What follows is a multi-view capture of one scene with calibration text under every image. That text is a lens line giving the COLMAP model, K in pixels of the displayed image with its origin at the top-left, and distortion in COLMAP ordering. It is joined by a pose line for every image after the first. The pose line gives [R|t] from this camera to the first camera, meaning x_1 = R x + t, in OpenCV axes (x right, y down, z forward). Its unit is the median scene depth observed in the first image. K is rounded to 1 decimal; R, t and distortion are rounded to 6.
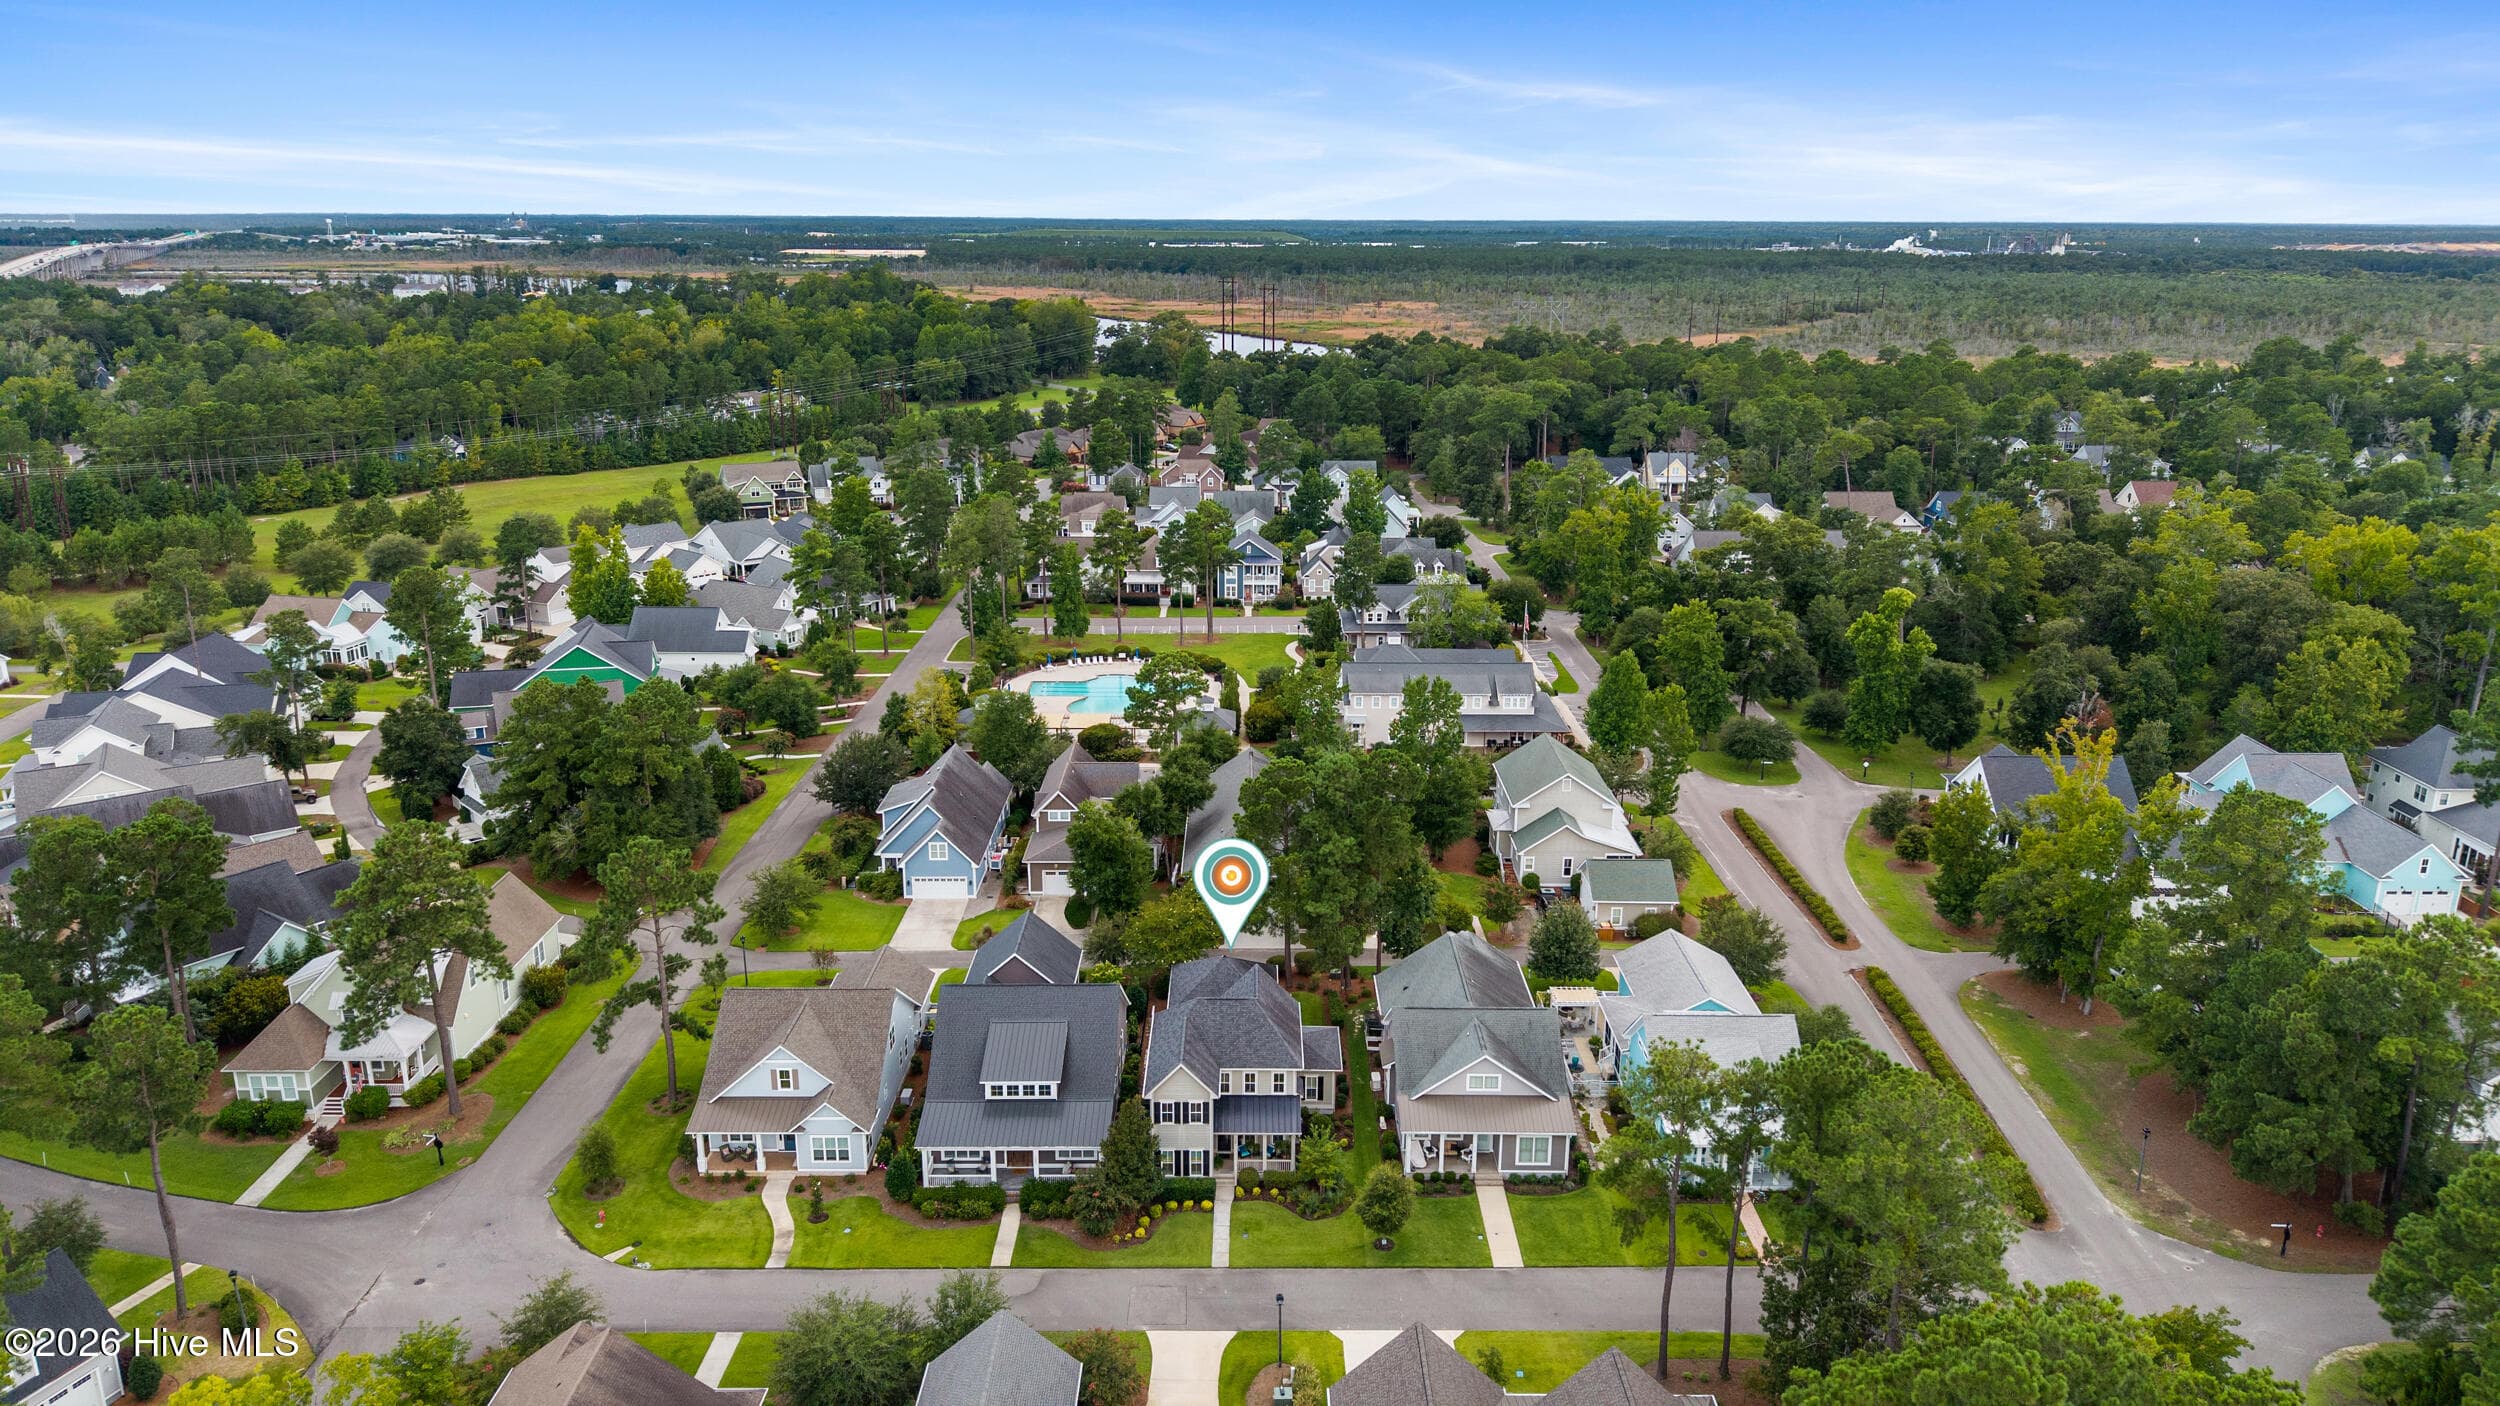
lens RADIAL K [[1659.3, 0, 1250.0], [0, 1659.3, 703.0], [0, 0, 1]] dist [0.042295, -0.056279]
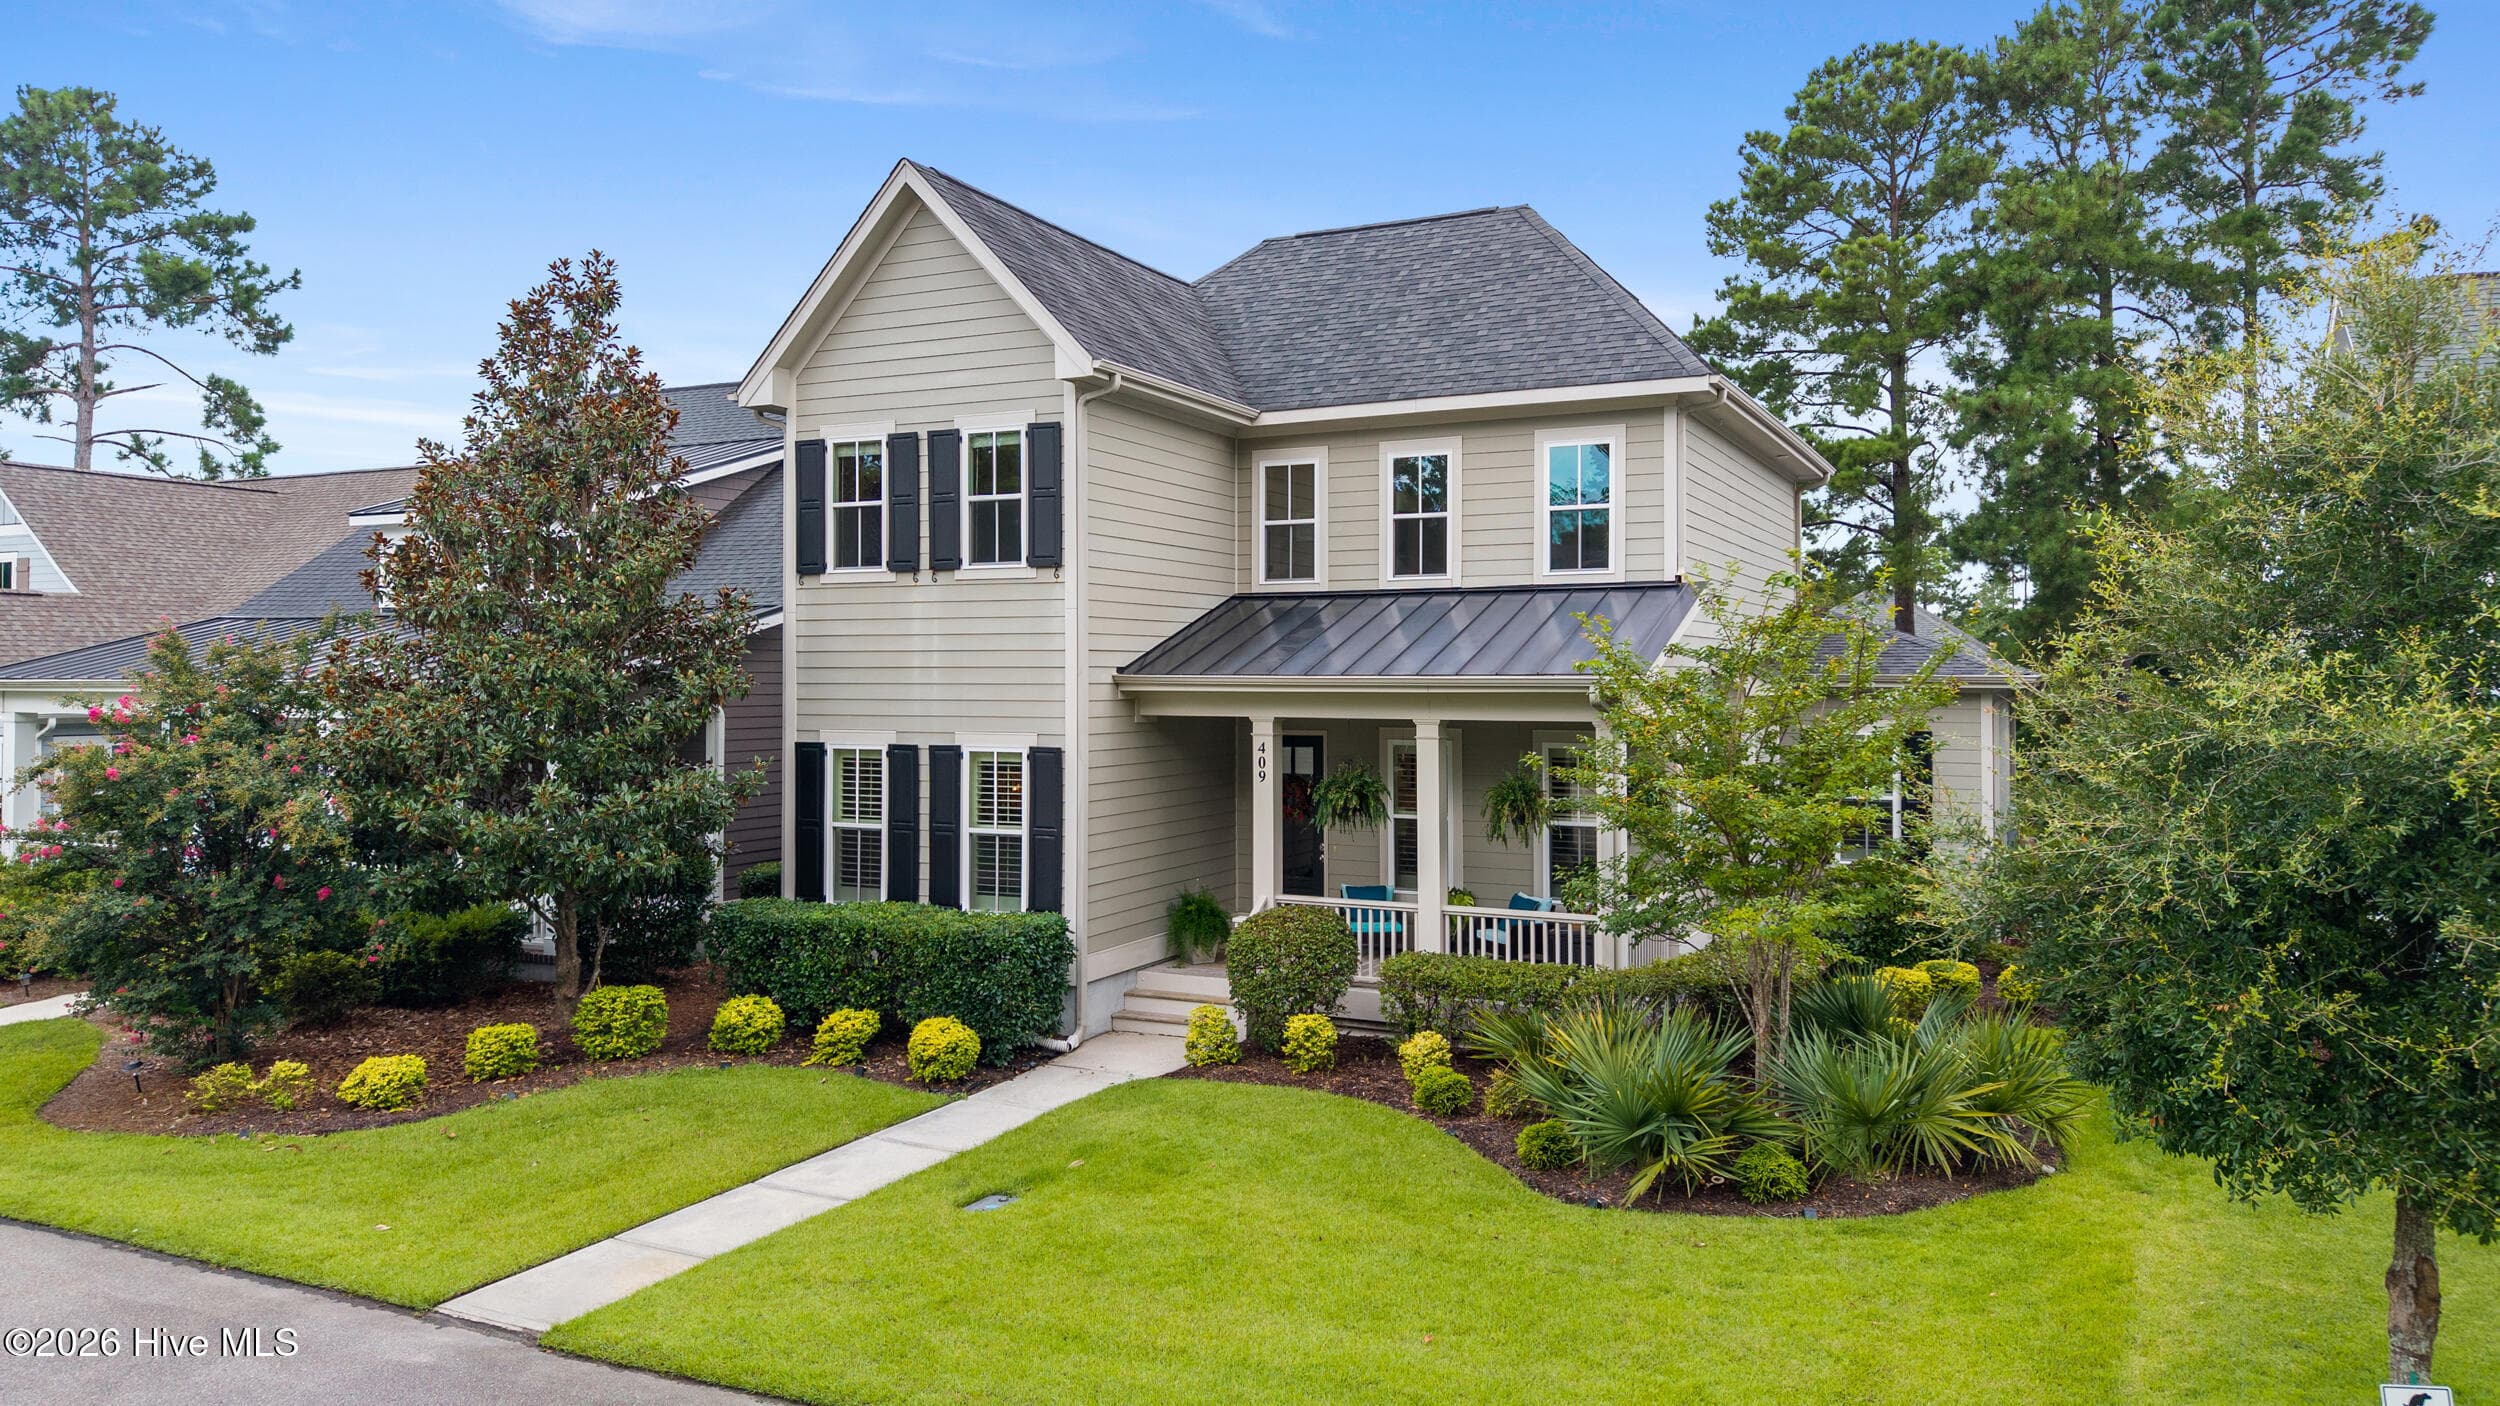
lens RADIAL K [[1676.0, 0, 1249.9], [0, 1676.0, 651.3], [0, 0, 1]] dist [0.034324, -0.035249]
pose [[0.900335, -0.011589, -0.435043, 0.020571], [-0.115939, 0.957132, -0.265436, 0.096392], [0.419470, 0.289420, 0.860396, 0.275999]]
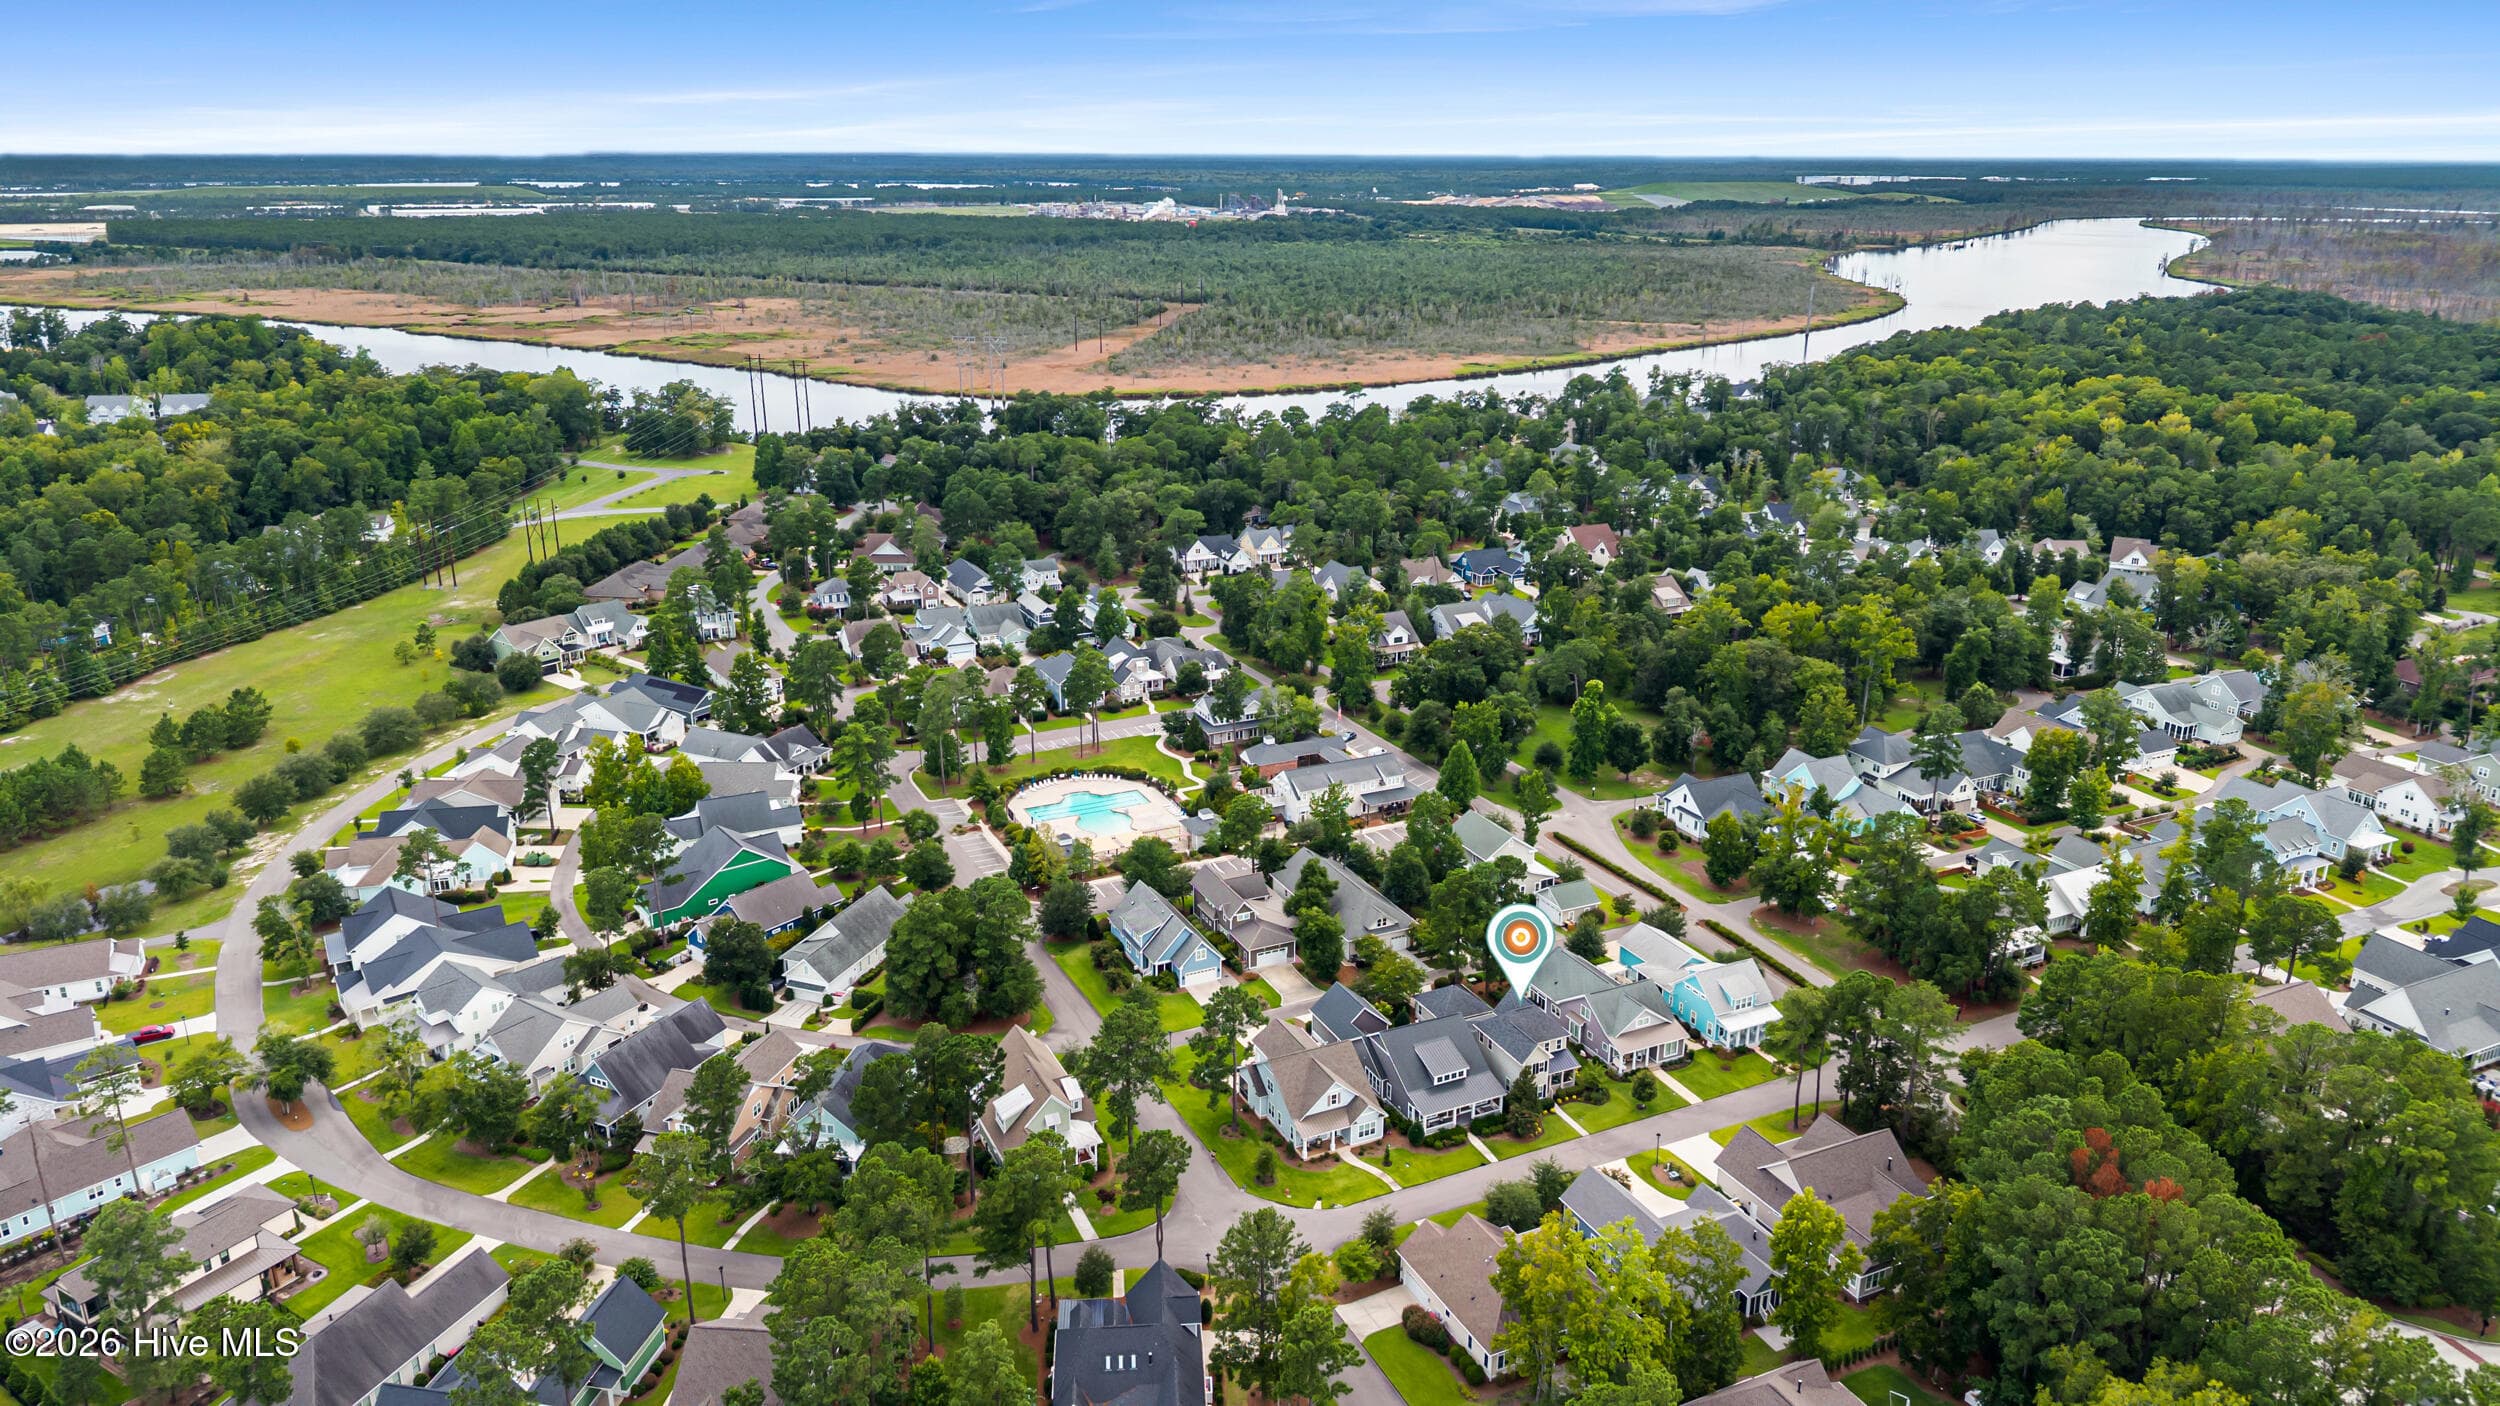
lens RADIAL K [[1647.6, 0, 1250.0], [0, 1647.6, 703.0], [0, 0, 1]] dist [0.107199, -0.157615]
pose [[0.902920, -0.137676, 0.407161, -0.353257], [0.121514, 0.990431, 0.065430, -0.115698], [-0.412273, -0.009602, 0.911010, -0.215654]]
